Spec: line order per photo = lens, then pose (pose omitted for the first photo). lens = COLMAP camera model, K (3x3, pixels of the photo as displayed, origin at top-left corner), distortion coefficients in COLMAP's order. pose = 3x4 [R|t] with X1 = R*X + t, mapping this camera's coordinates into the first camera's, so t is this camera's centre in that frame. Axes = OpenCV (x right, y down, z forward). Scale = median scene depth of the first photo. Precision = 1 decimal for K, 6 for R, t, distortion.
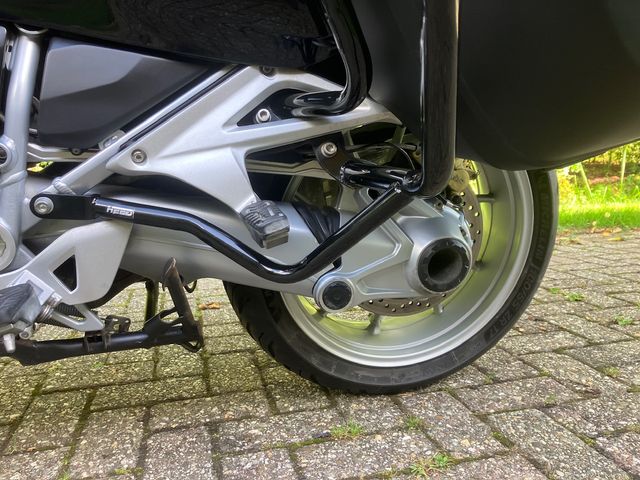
lens RADIAL K [[525.6, 0, 316.6], [0, 525.6, 237.0], [0, 0, 1]] dist [0.018002, -0.030133]
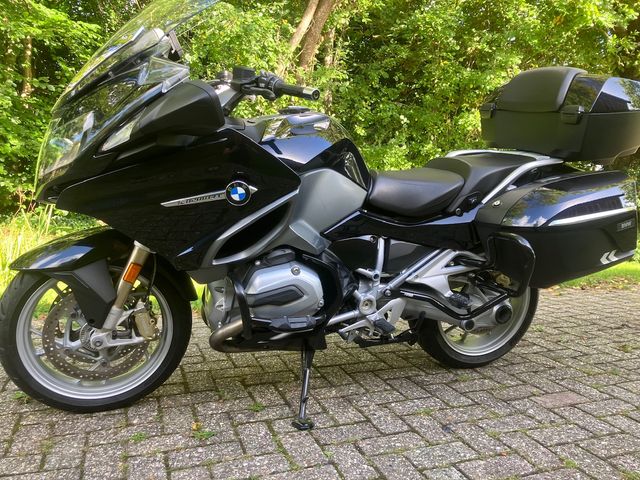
lens RADIAL K [[525.6, 0, 315.7], [0, 525.6, 217.0], [0, 0, 1]] dist [0.018002, -0.030133]
pose [[0.994123, 0.041699, 0.099902, -1.203902], [-0.030723, 0.993568, -0.108993, -0.144550], [-0.103804, 0.105283, 0.989010, -1.973181]]
